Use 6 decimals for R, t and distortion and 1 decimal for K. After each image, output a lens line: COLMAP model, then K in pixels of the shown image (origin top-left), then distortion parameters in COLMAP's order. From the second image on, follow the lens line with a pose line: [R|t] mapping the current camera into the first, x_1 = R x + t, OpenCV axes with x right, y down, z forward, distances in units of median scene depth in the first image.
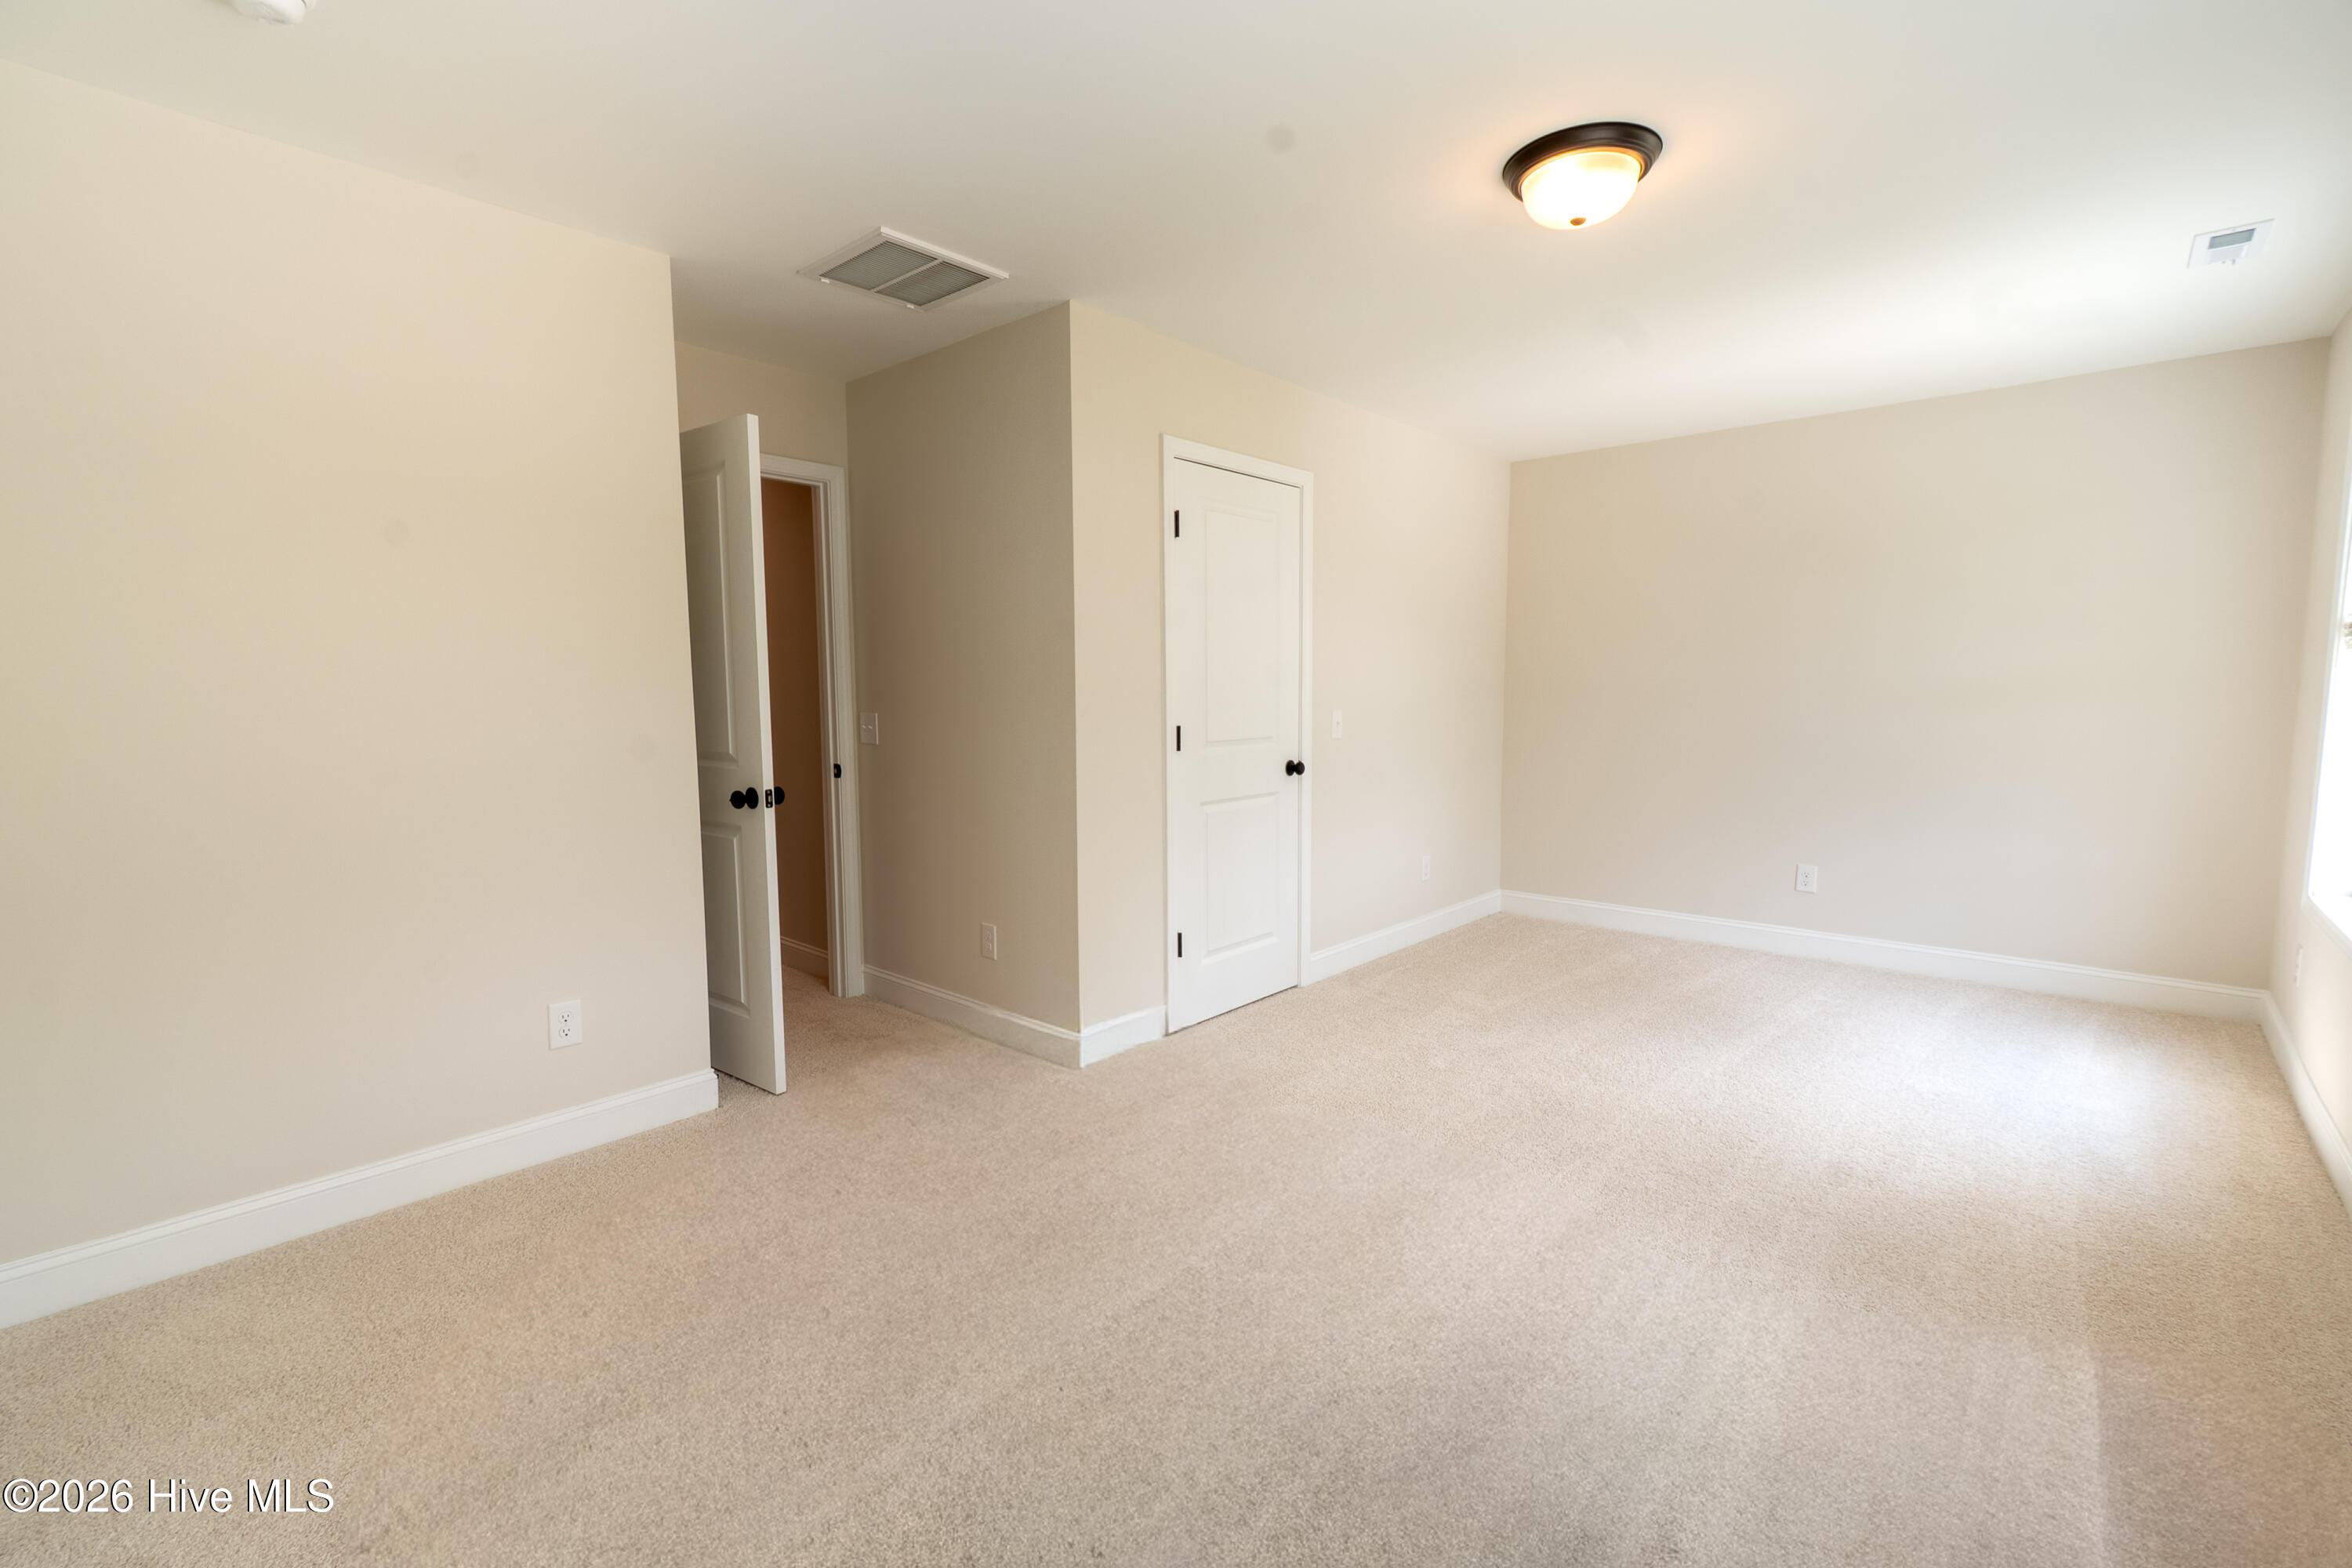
lens RADIAL K [[1032.9, 0, 1184.0], [0, 1032.9, 783.4], [0, 0, 1]] dist [0.014173, 0.000219]
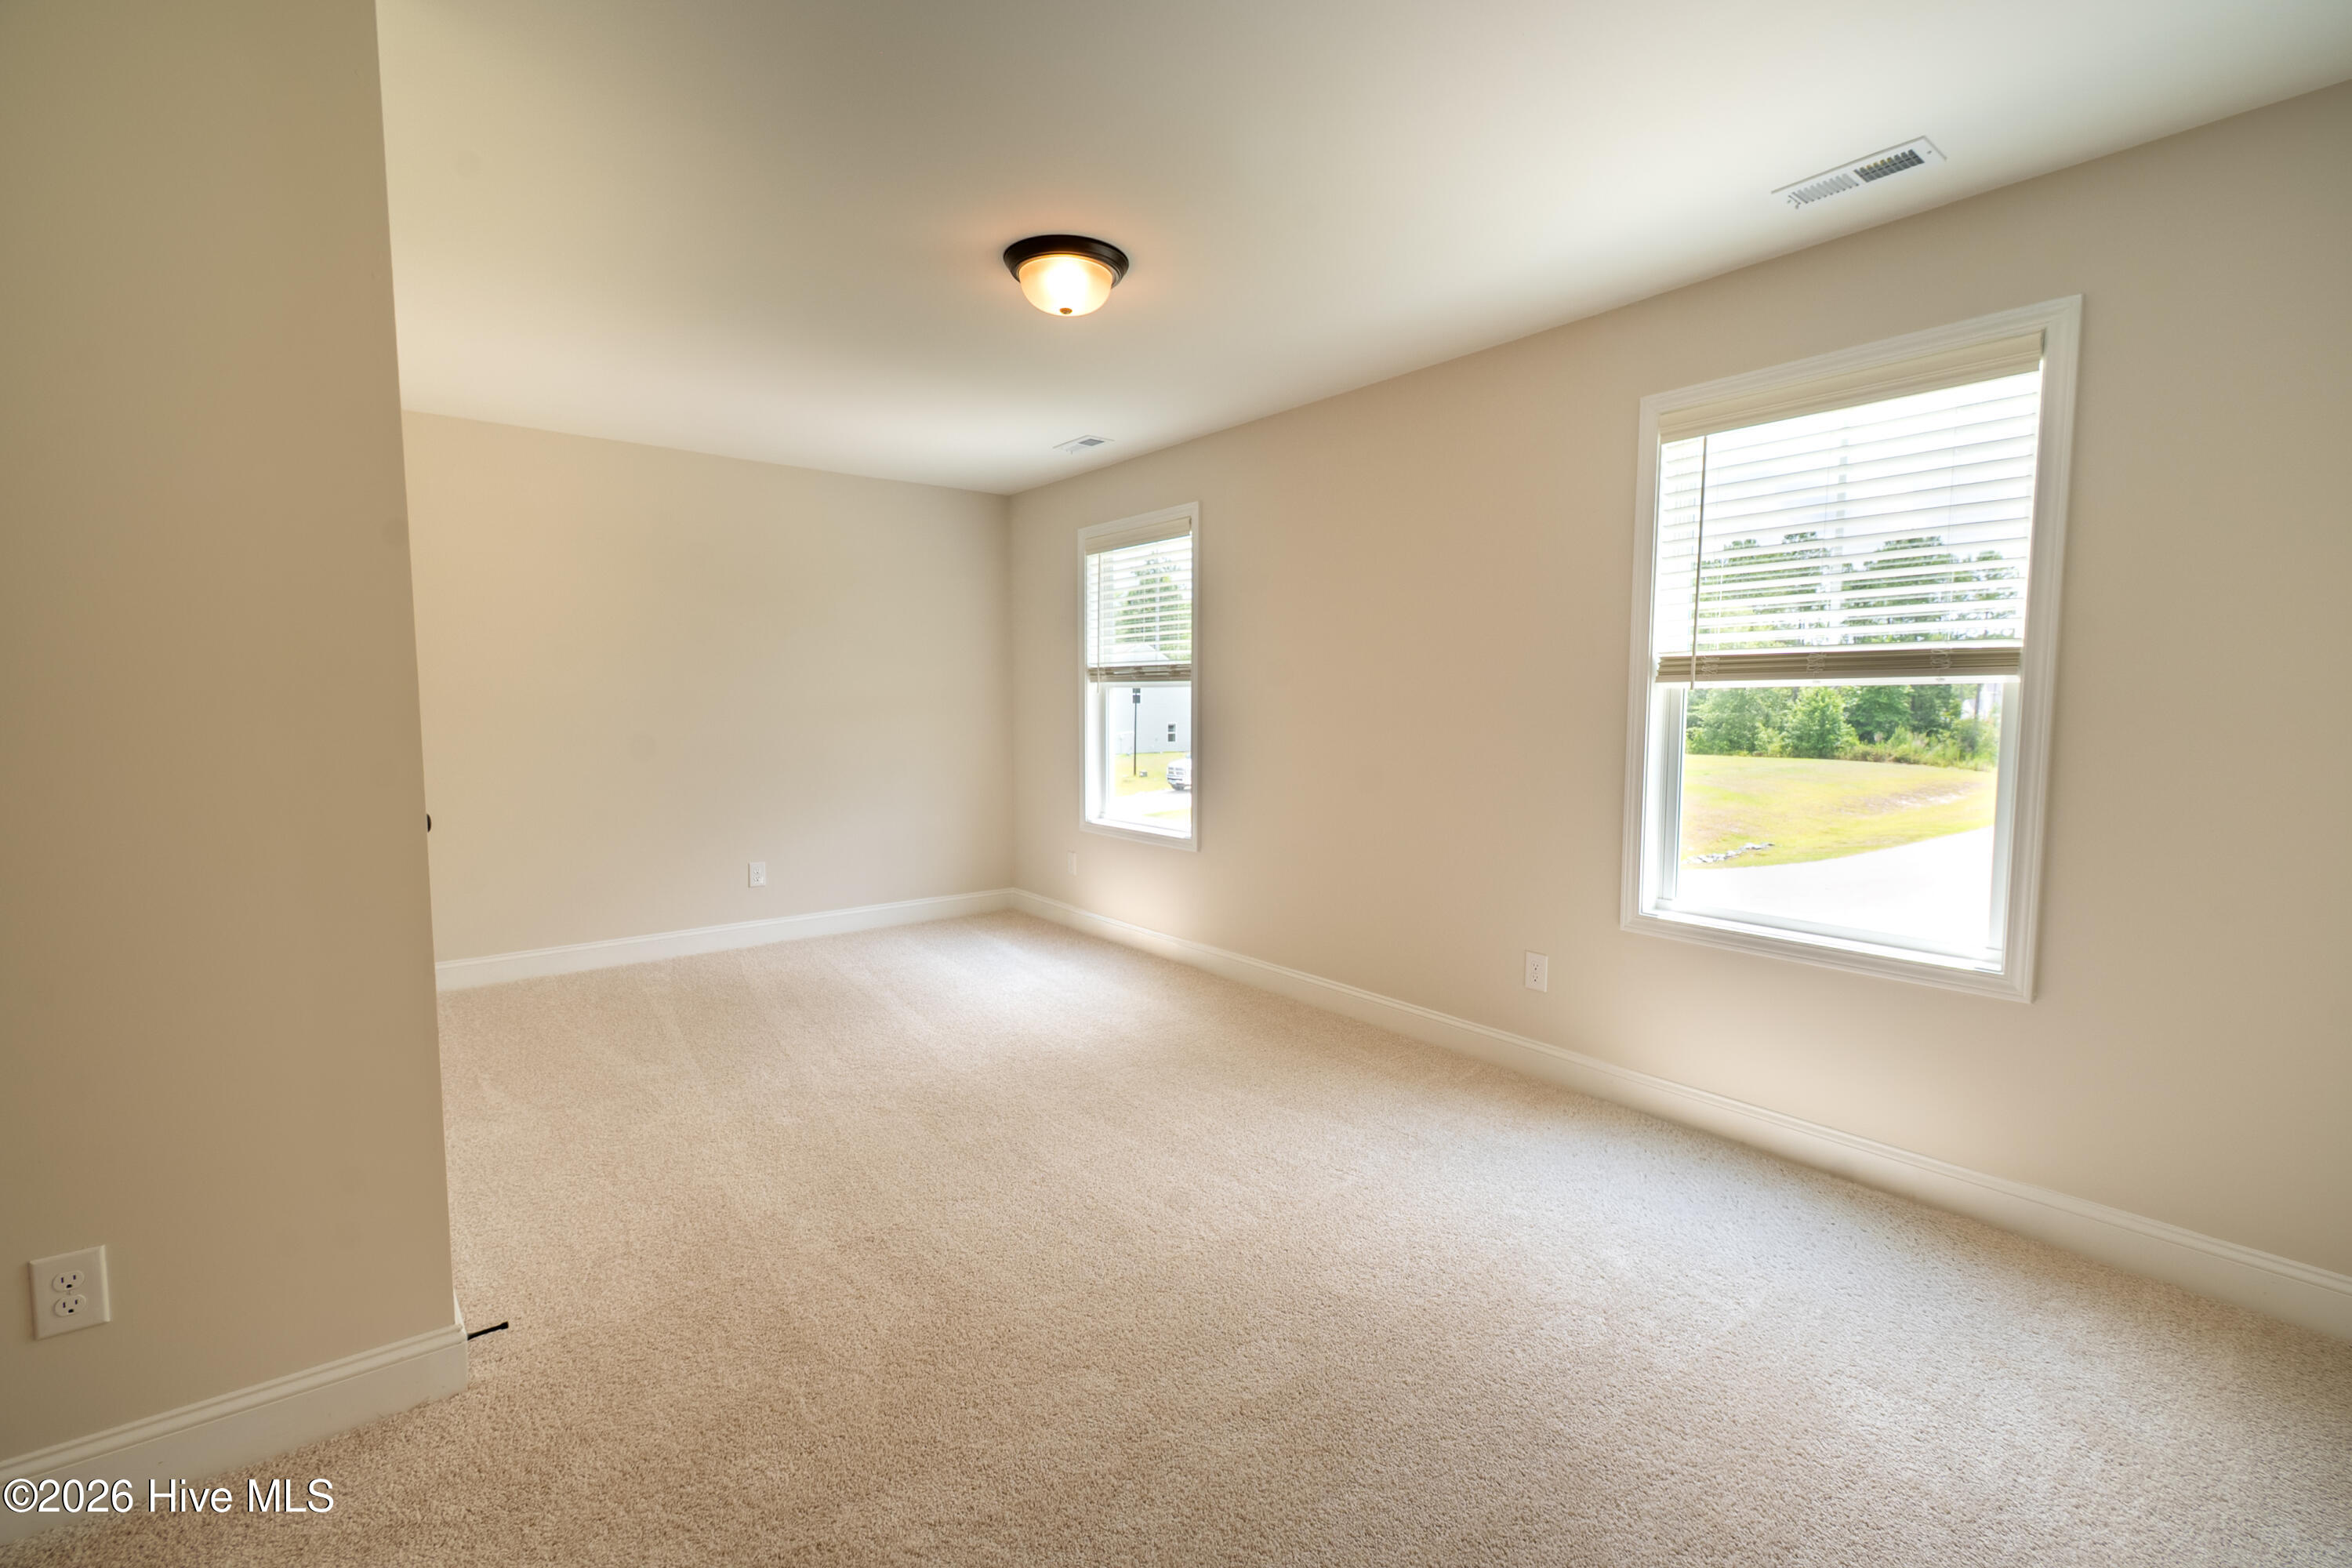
lens RADIAL K [[1032.9, 0, 1184.0], [0, 1032.9, 783.4], [0, 0, 1]] dist [0.014173, 0.000219]
pose [[0.183911, -0.074696, 0.980101, -0.500632], [0.093058, 0.993953, 0.058290, -0.033922], [-0.978528, 0.080487, 0.189750, 0.444749]]
